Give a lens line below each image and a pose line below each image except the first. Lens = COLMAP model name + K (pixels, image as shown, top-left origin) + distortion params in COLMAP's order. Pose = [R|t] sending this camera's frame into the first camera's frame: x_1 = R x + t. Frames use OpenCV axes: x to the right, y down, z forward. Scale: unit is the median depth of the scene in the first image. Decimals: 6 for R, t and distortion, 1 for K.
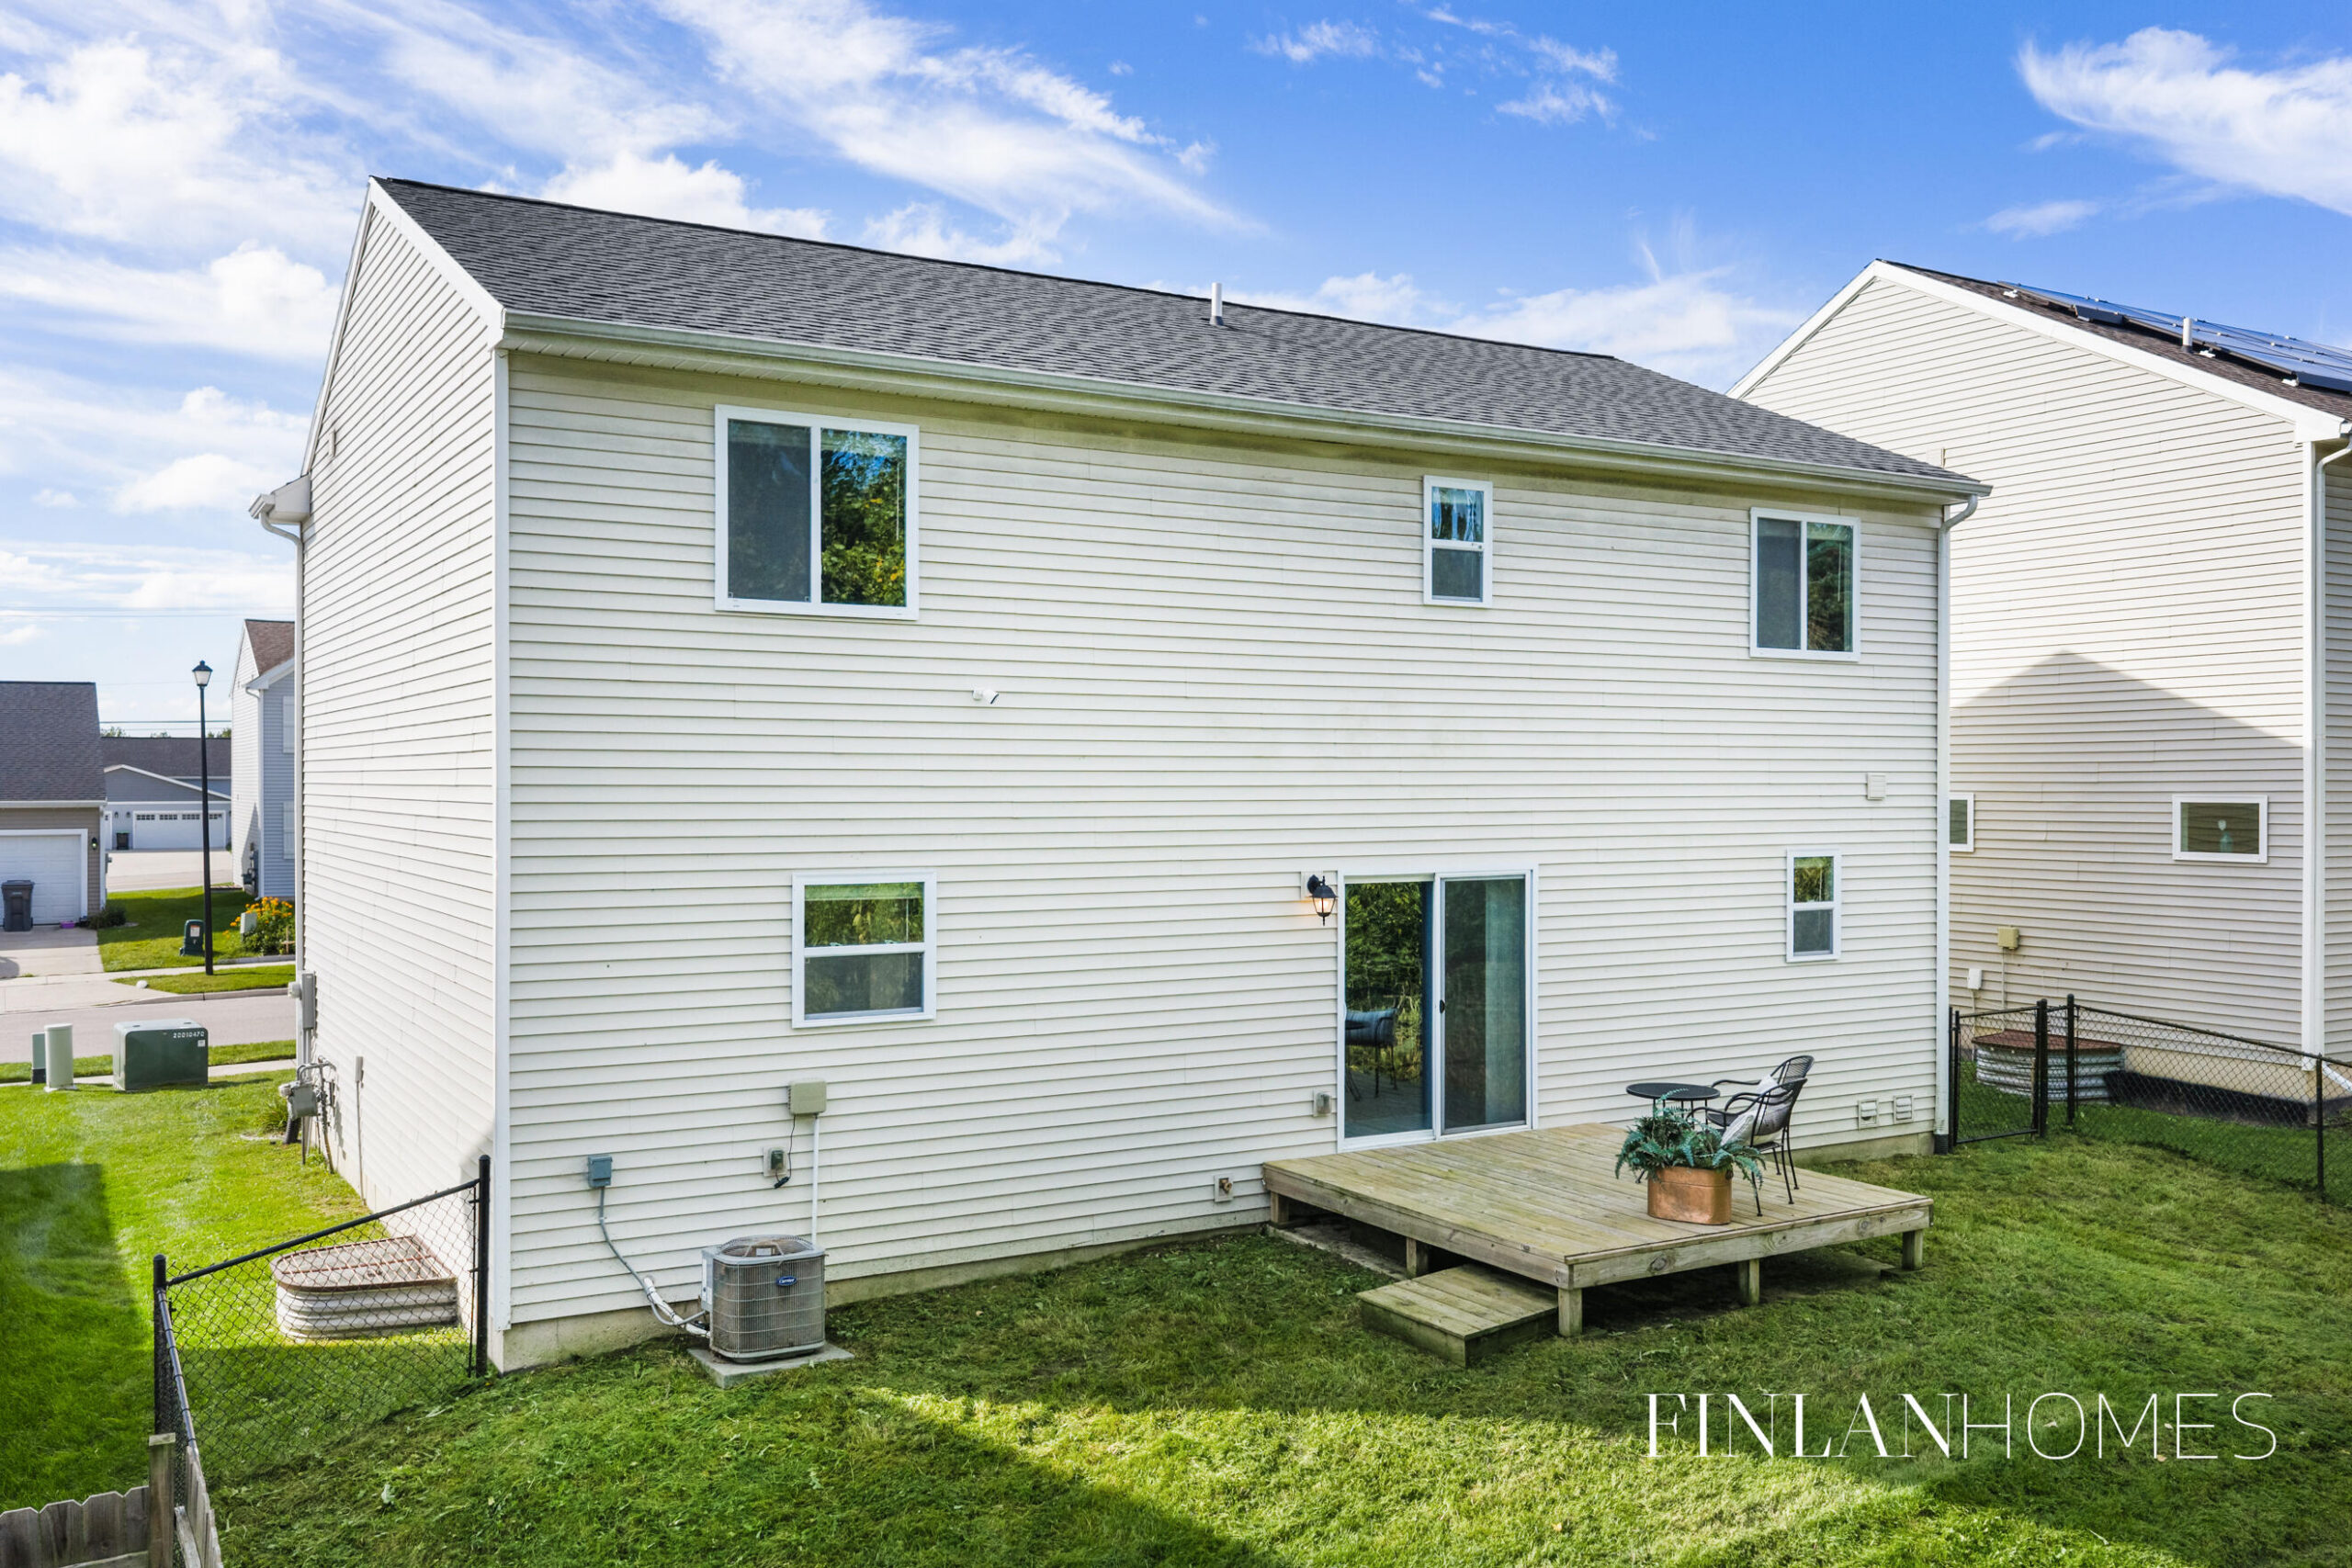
lens RADIAL K [[1972.9, 0, 1176.0], [0, 1972.9, 784.0], [0, 0, 1]] dist [0.007892, -0.018442]
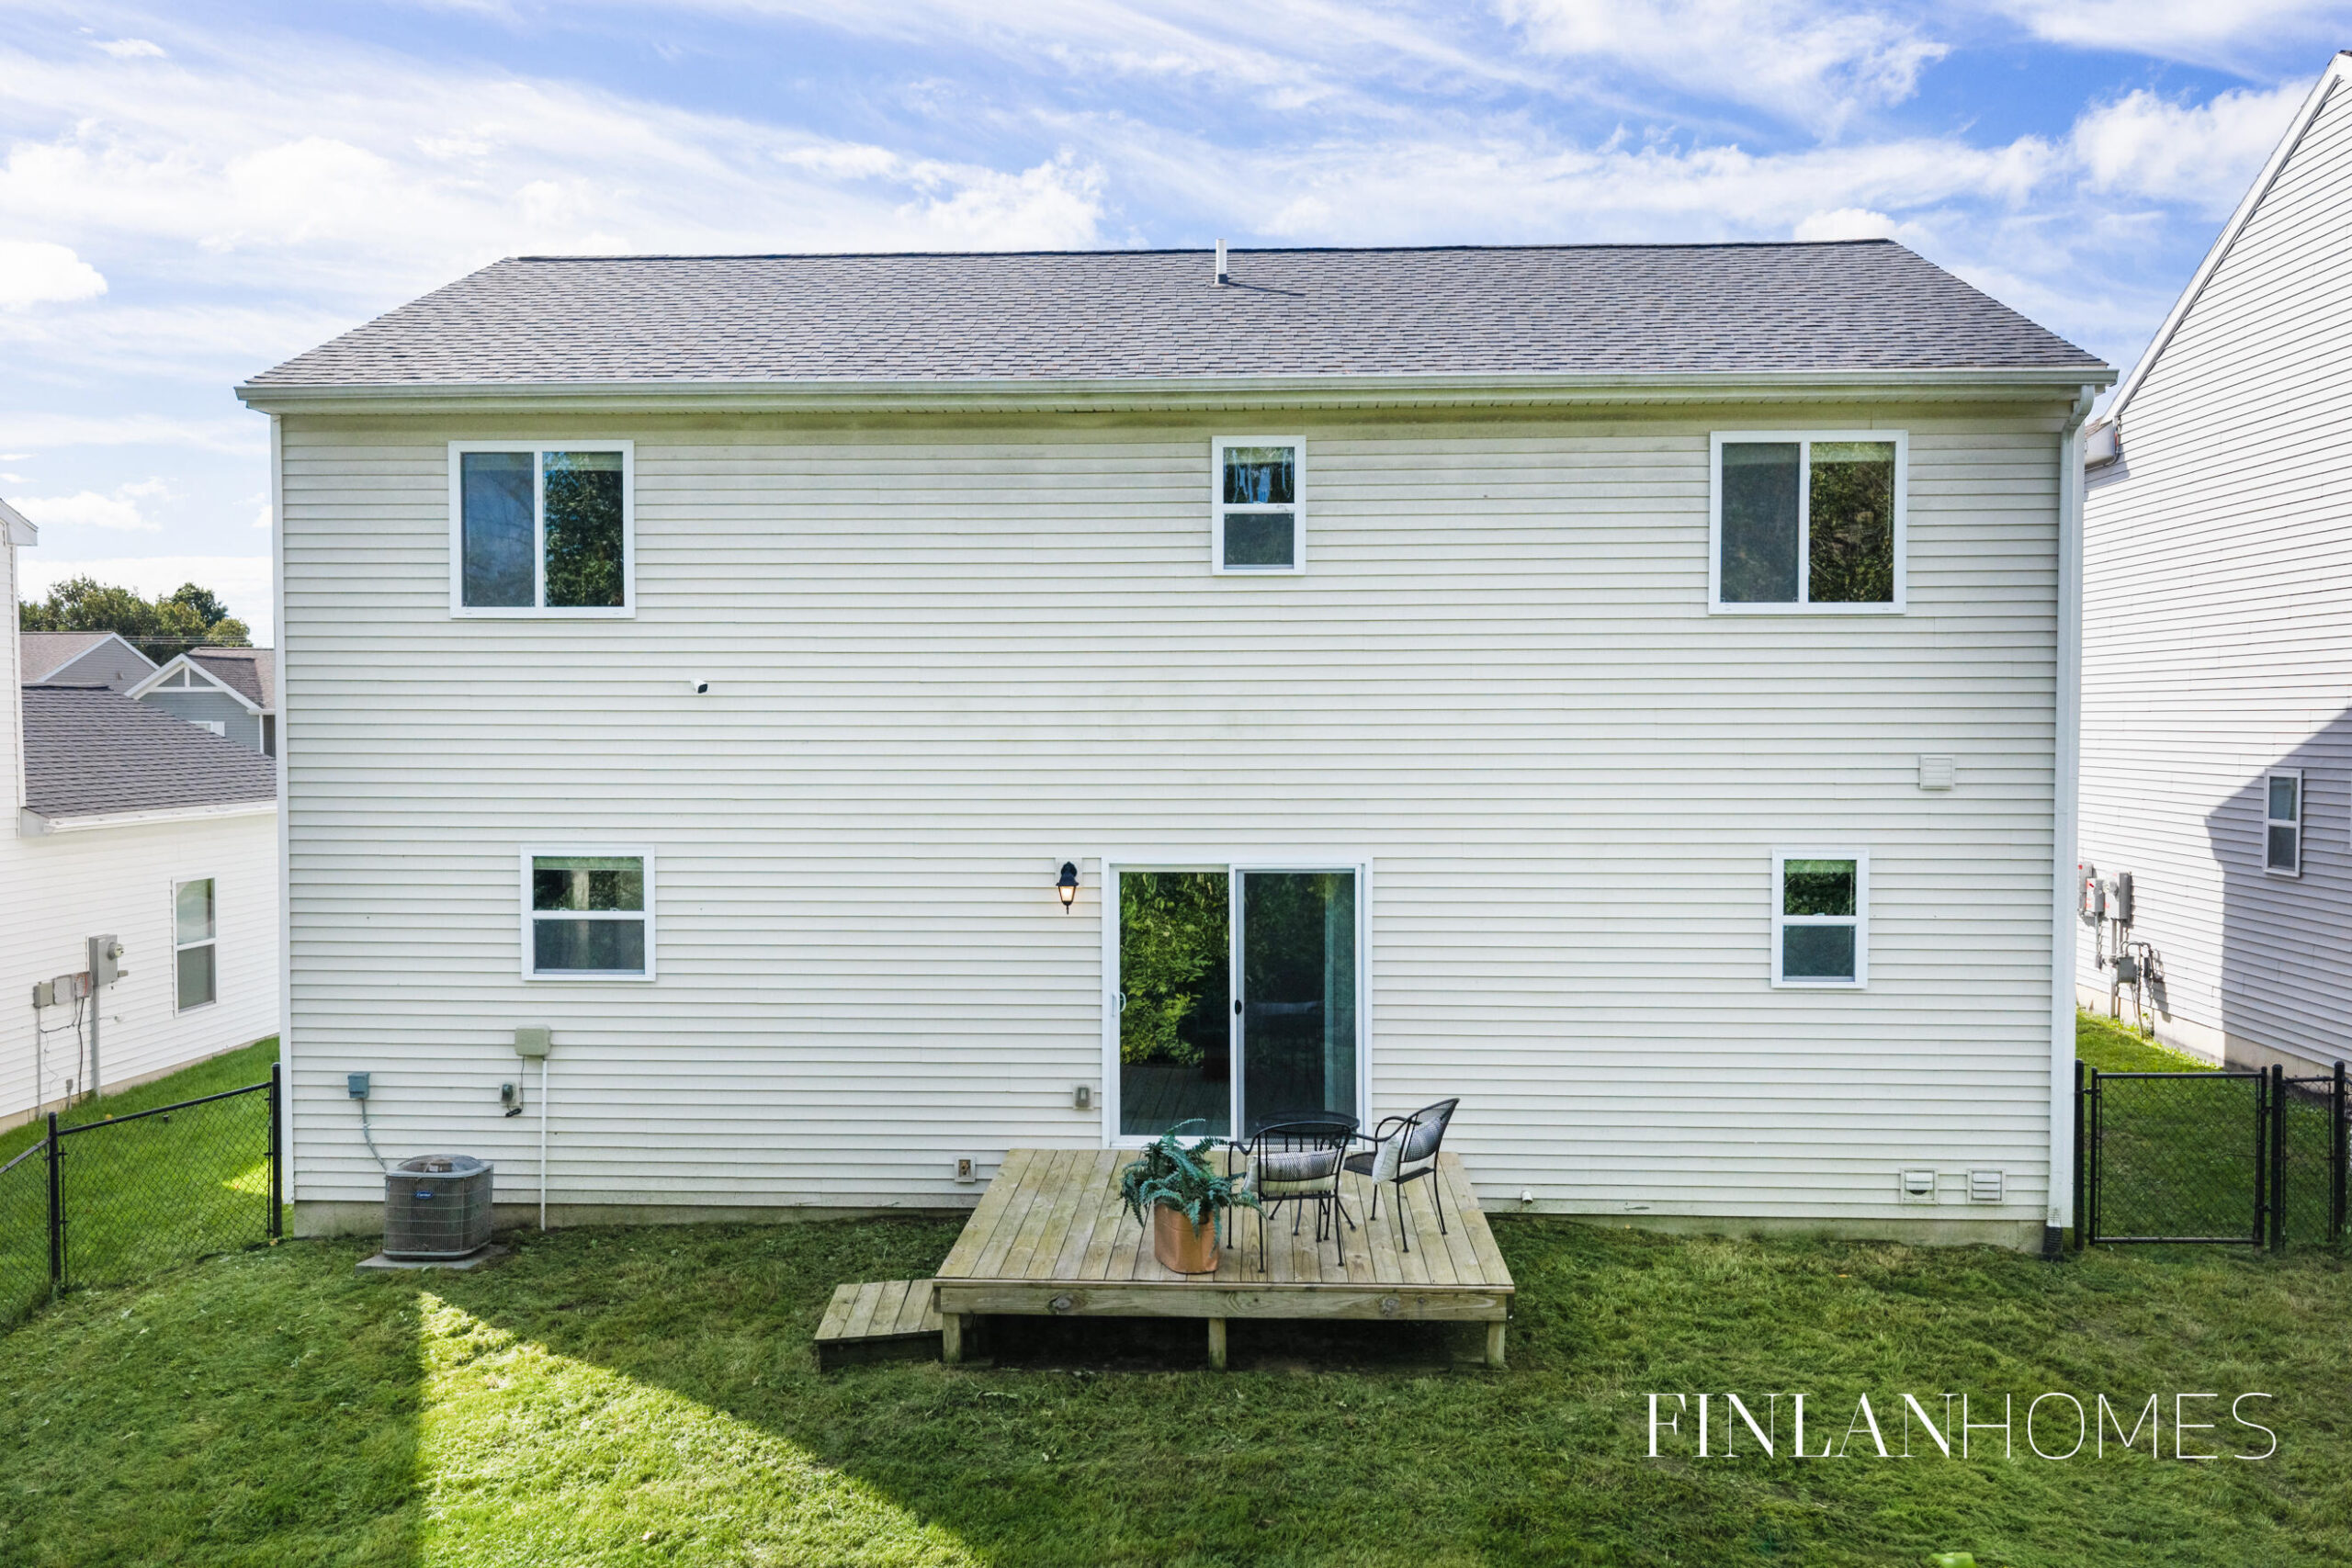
lens RADIAL K [[1972.9, 0, 1176.0], [0, 1972.9, 784.0], [0, 0, 1]] dist [0.007892, -0.018442]
pose [[0.834424, 0.017710, -0.550838, 0.696036], [-0.000256, 0.999496, 0.031747, -0.024654], [0.551123, -0.026350, 0.834008, 0.236078]]
